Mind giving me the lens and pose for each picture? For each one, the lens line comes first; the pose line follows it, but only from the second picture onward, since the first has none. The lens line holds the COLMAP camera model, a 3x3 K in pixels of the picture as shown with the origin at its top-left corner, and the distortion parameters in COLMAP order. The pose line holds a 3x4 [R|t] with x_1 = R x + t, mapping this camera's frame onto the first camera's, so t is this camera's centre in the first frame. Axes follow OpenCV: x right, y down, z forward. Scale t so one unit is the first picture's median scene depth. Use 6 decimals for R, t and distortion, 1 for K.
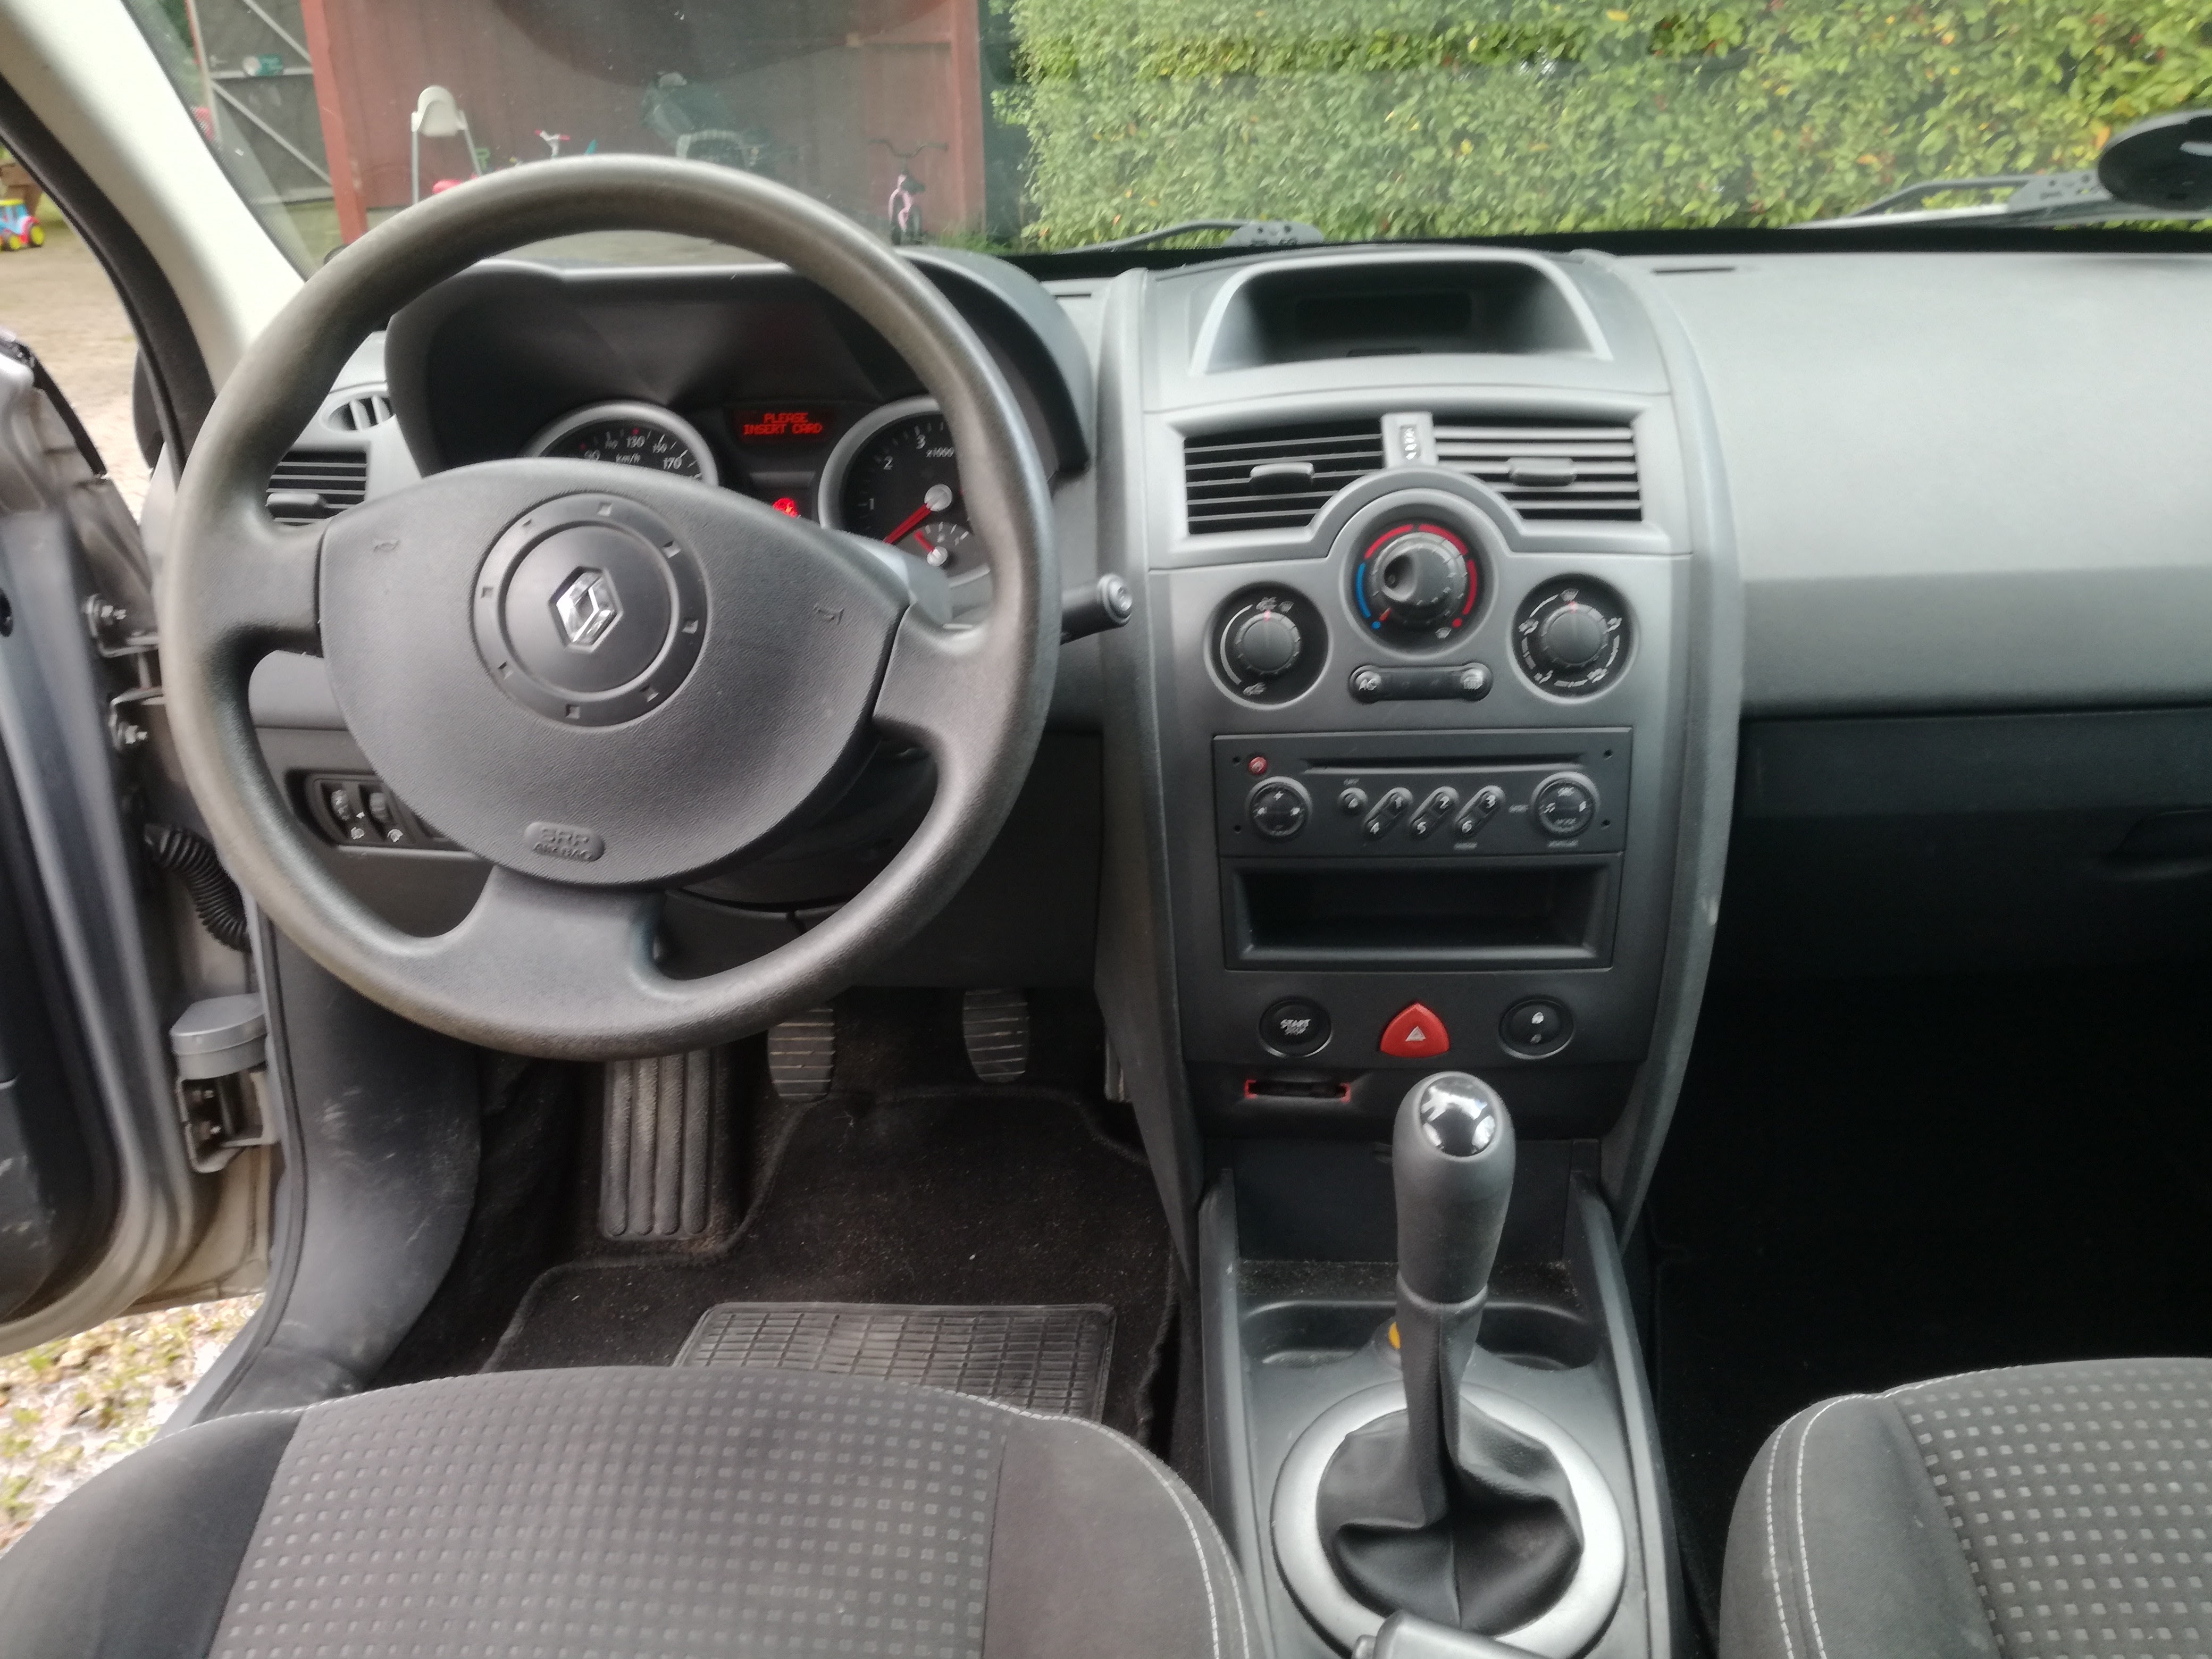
lens RADIAL K [[1737.3, 0, 1107.5], [0, 1737.3, 837.5], [0, 0, 1]] dist [0.015741, -0.002929]
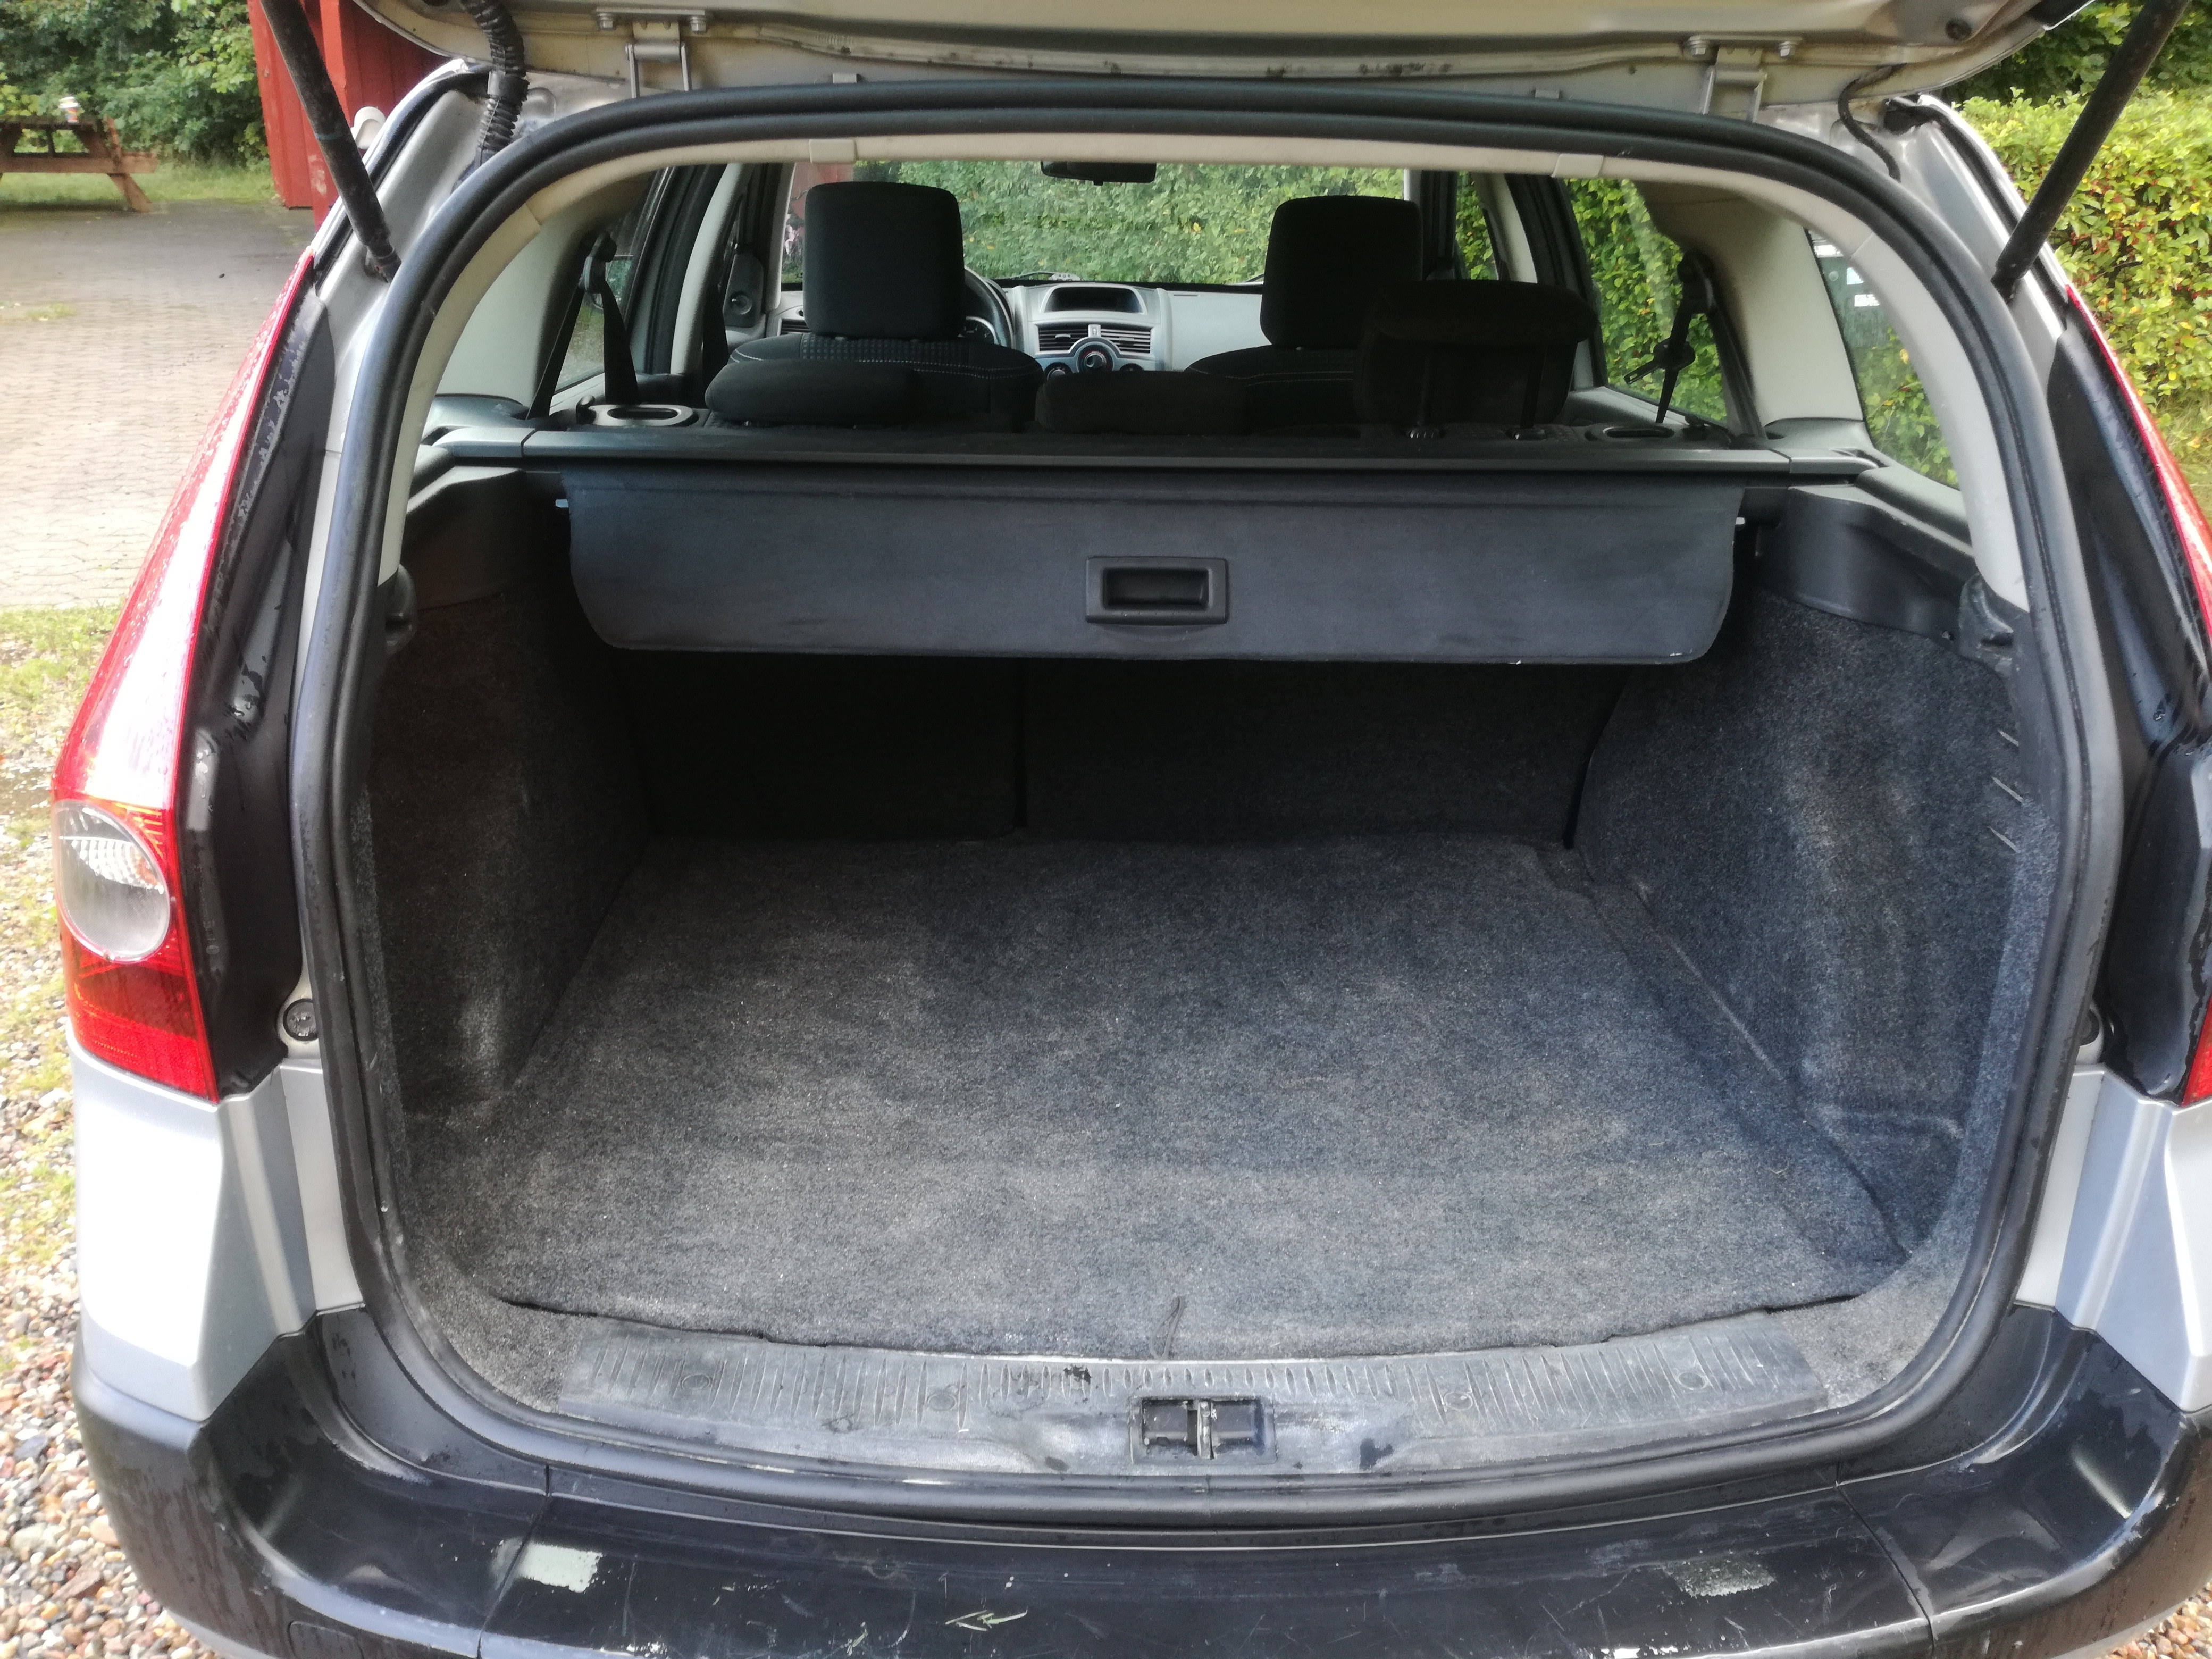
lens RADIAL K [[1737.3, 0, 1108.7], [0, 1737.3, 822.5], [0, 0, 1]] dist [0.015741, -0.002929]
pose [[0.993488, 0.016120, 0.112789, -0.042167], [-0.013181, 0.999555, -0.026757, 0.187923], [-0.113170, 0.025096, 0.993259, -0.549165]]
